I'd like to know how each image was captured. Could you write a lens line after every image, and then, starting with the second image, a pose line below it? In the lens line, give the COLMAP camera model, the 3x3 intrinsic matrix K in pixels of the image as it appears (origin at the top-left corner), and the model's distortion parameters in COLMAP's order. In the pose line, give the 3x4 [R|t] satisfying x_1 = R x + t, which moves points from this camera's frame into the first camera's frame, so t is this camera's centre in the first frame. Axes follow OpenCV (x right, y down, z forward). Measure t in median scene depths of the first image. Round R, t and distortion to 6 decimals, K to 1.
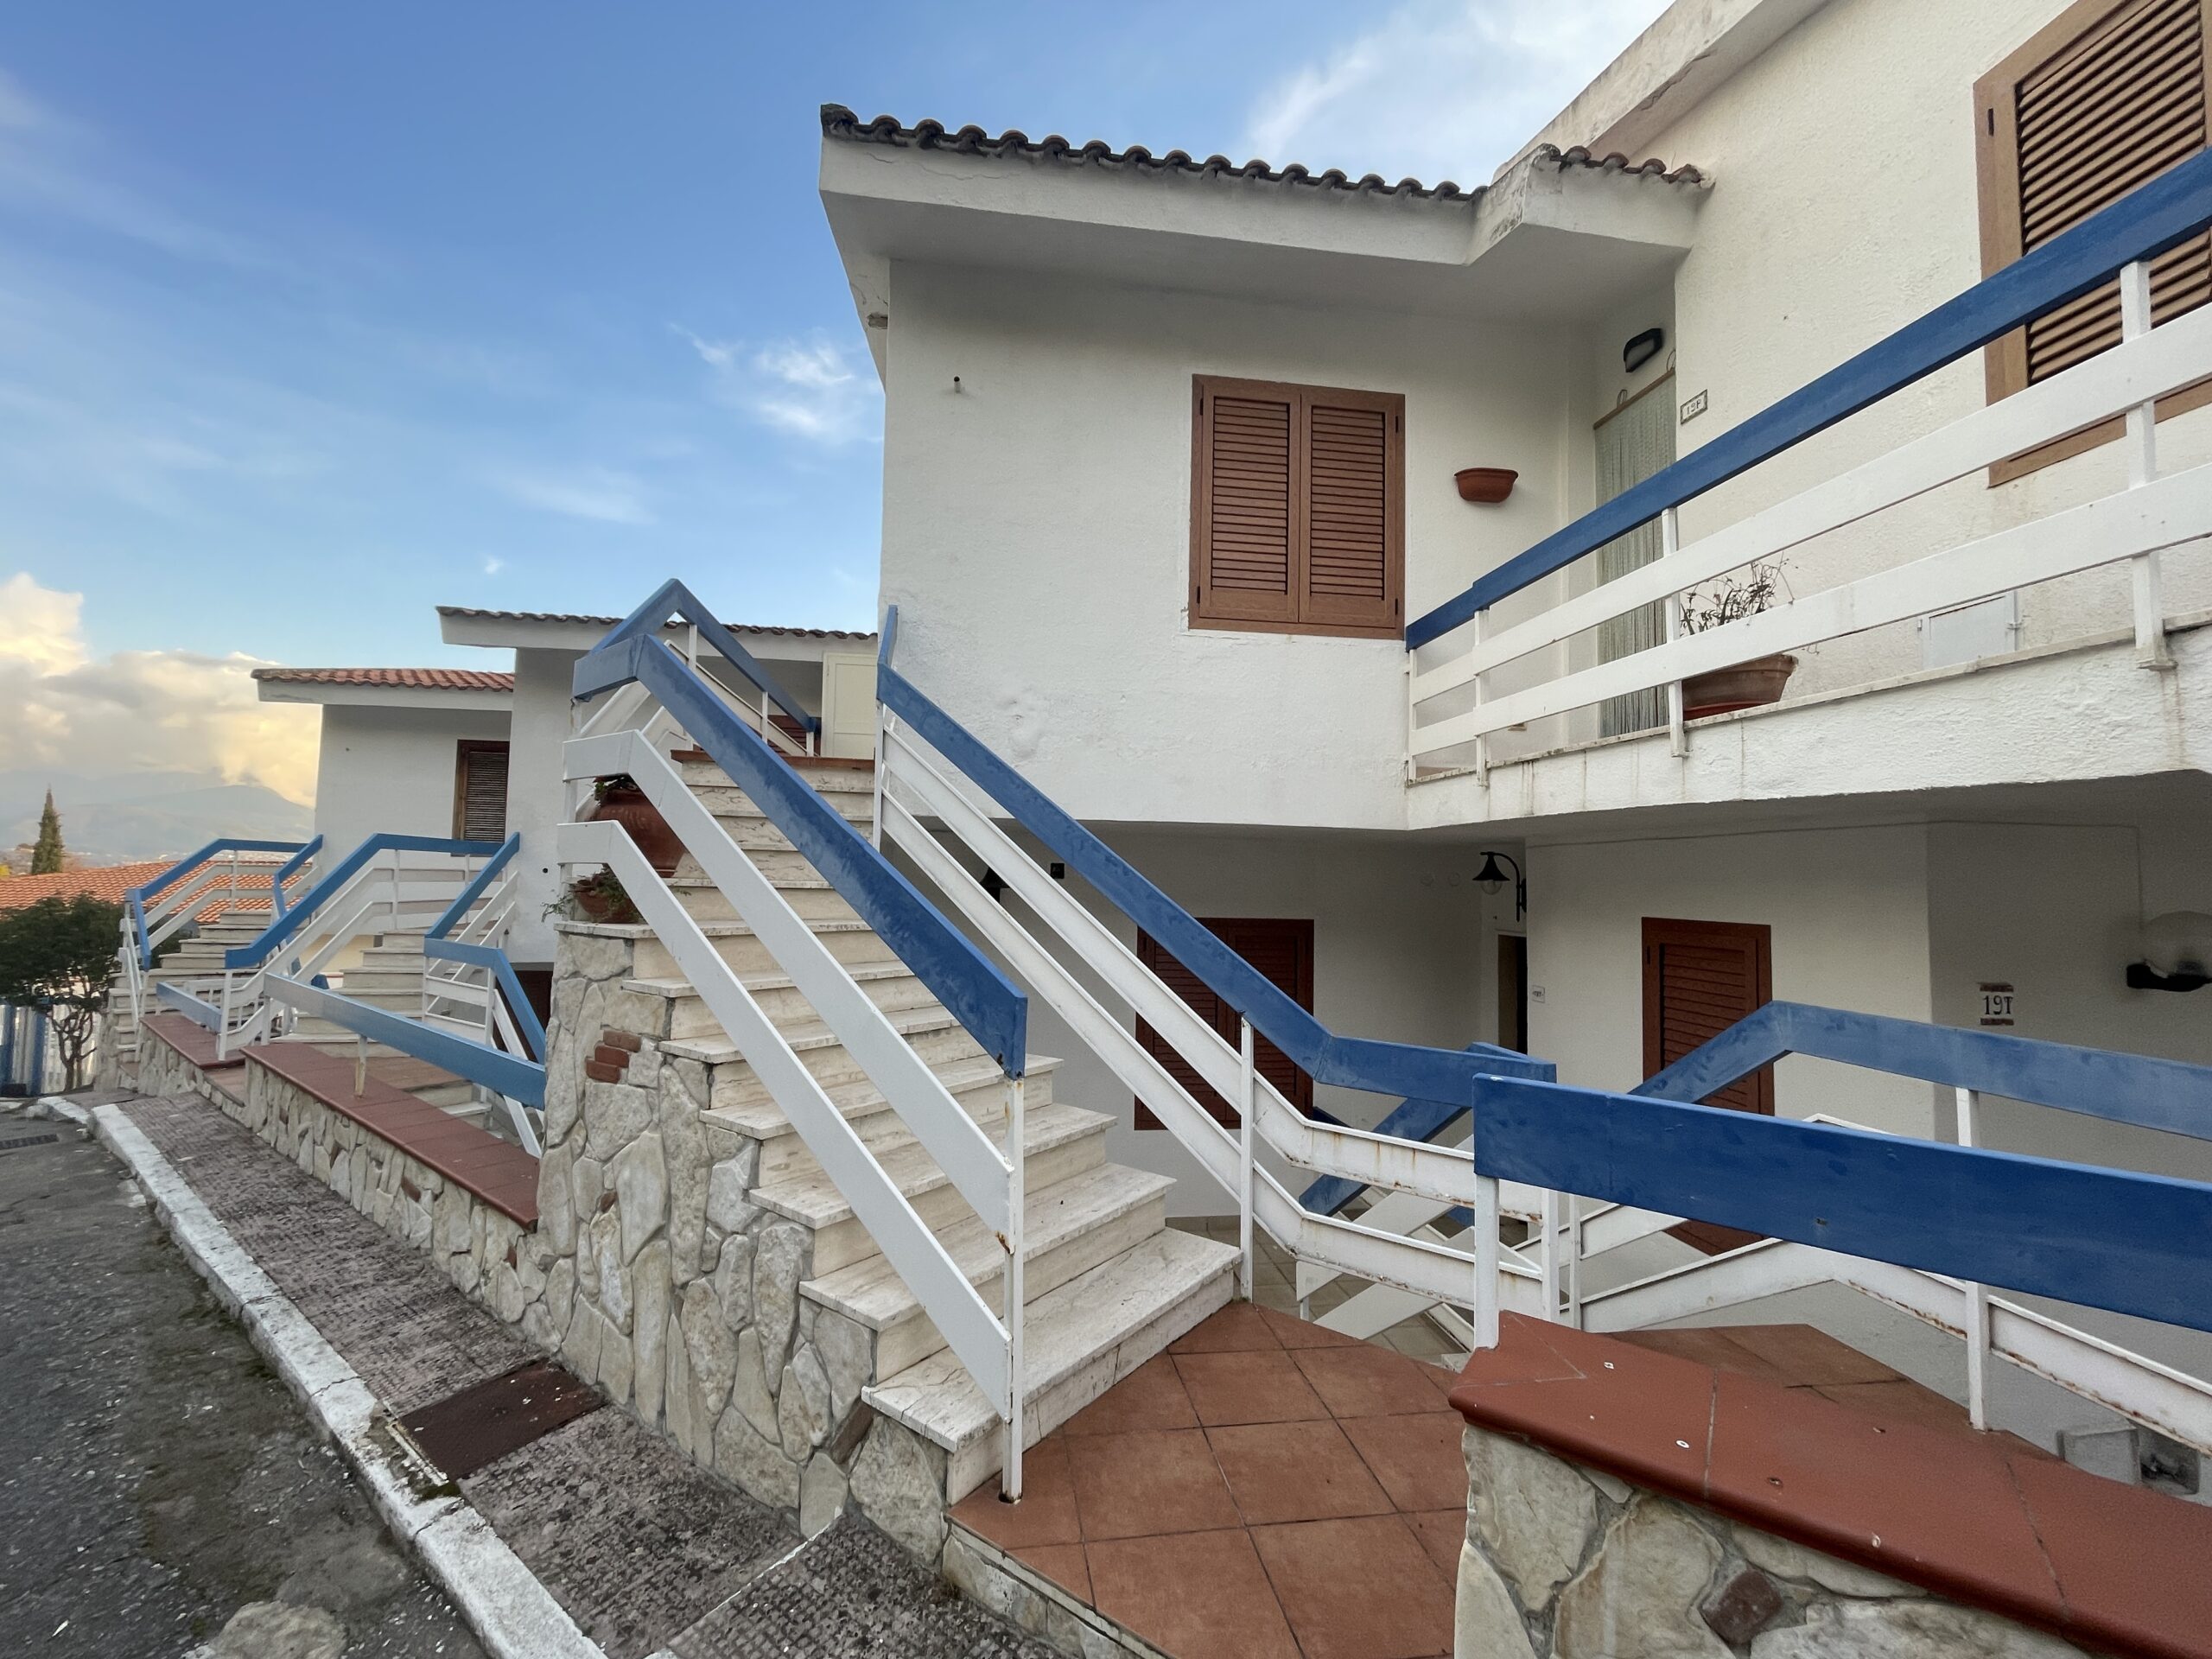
lens RADIAL K [[895.3, 0, 1089.8], [0, 895.3, 830.8], [0, 0, 1]] dist [-0.008175, 0.005670]
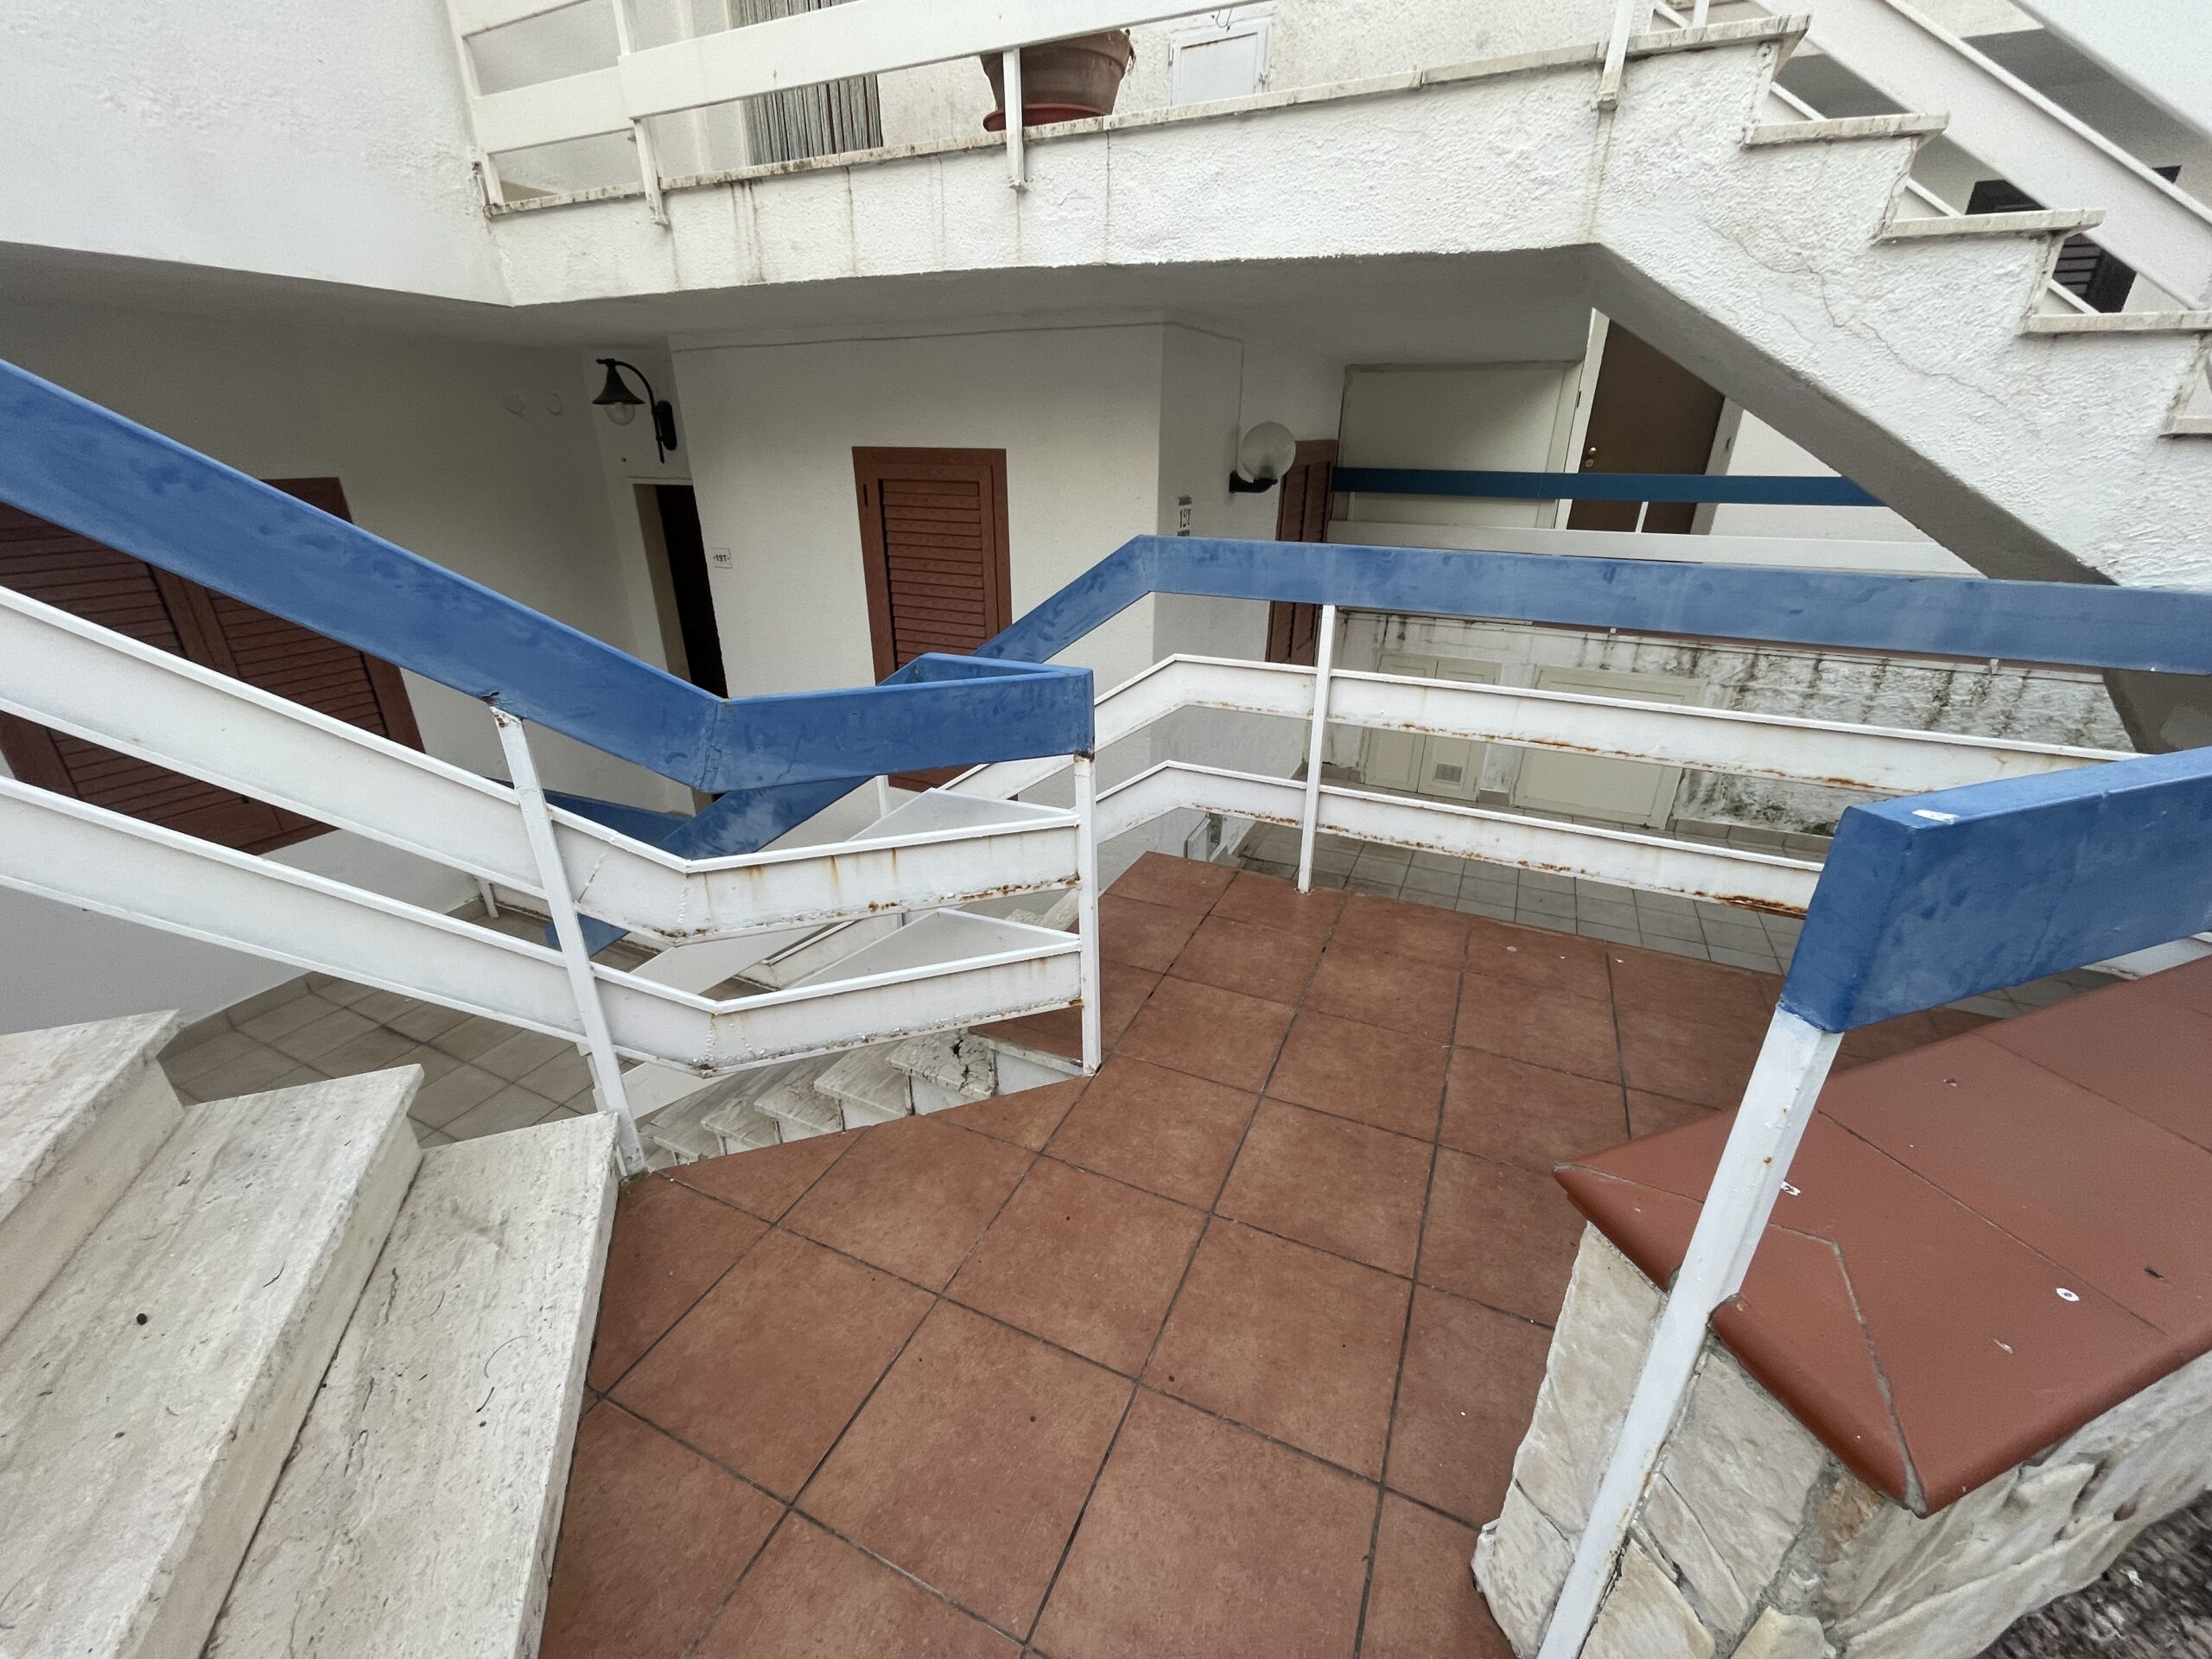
lens RADIAL K [[895.3, 0, 1089.8], [0, 895.3, 830.8], [0, 0, 1]] dist [-0.008175, 0.005670]
pose [[0.544200, -0.359080, 0.758226, -0.021564], [-0.035862, 0.892992, 0.448642, 0.049984], [-0.838188, -0.271343, 0.473089, 0.474200]]
